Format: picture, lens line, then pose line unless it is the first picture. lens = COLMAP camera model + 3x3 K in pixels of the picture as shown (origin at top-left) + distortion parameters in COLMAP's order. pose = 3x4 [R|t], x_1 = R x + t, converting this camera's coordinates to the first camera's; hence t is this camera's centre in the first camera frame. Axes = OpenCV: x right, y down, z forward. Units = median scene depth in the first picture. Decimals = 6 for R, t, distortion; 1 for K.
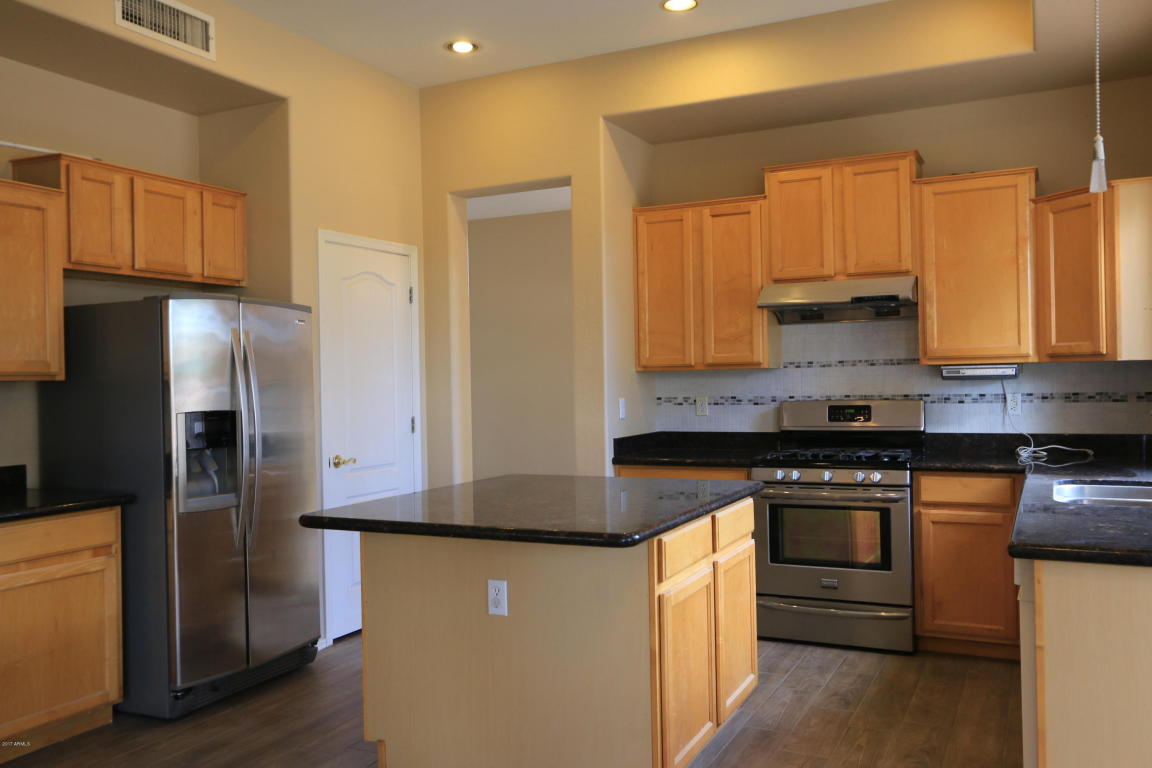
lens RADIAL K [[961.0, 0, 576.0], [0, 961.0, 384.0], [0, 0, 1]] dist [0.009862, 0.004605]
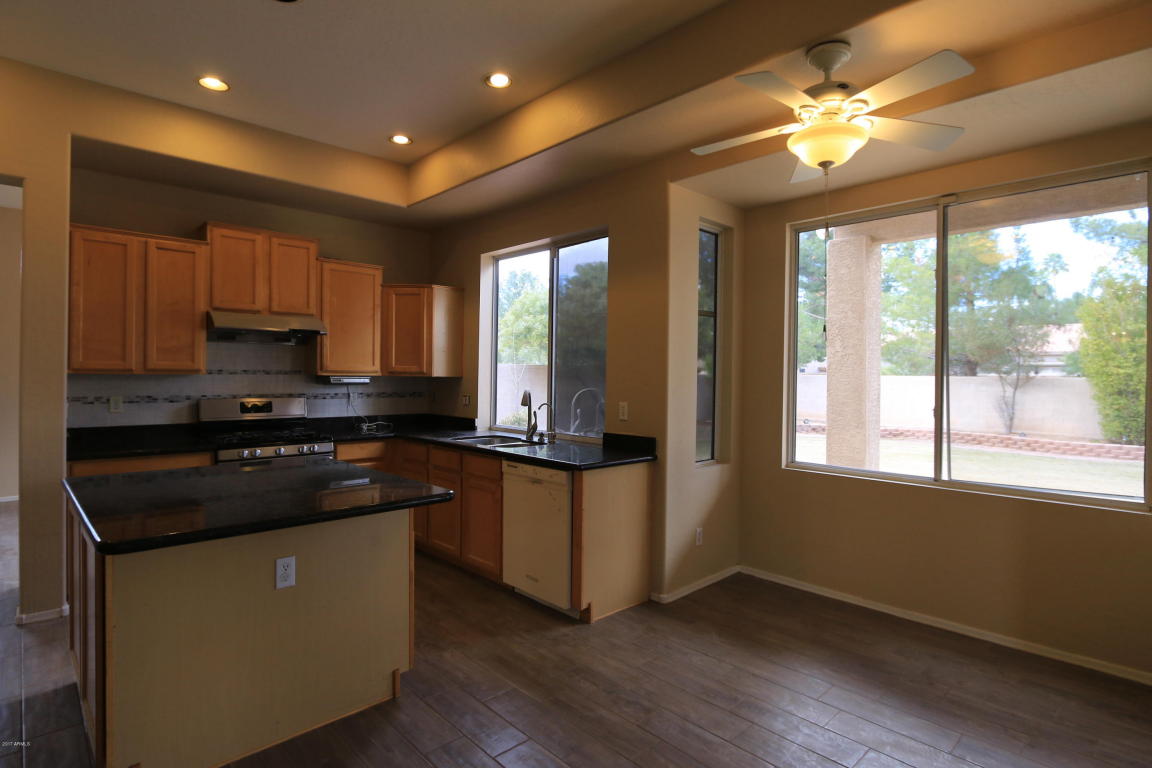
lens RADIAL K [[599.2, 0, 576.0], [0, 599.2, 384.0], [0, 0, 1]] dist [-0.003571, -0.001100]
pose [[0.354624, 0.007467, 0.934979, -0.392313], [-0.014141, 0.999897, -0.002623, -0.008695], [-0.934902, -0.012291, 0.354693, 0.243826]]
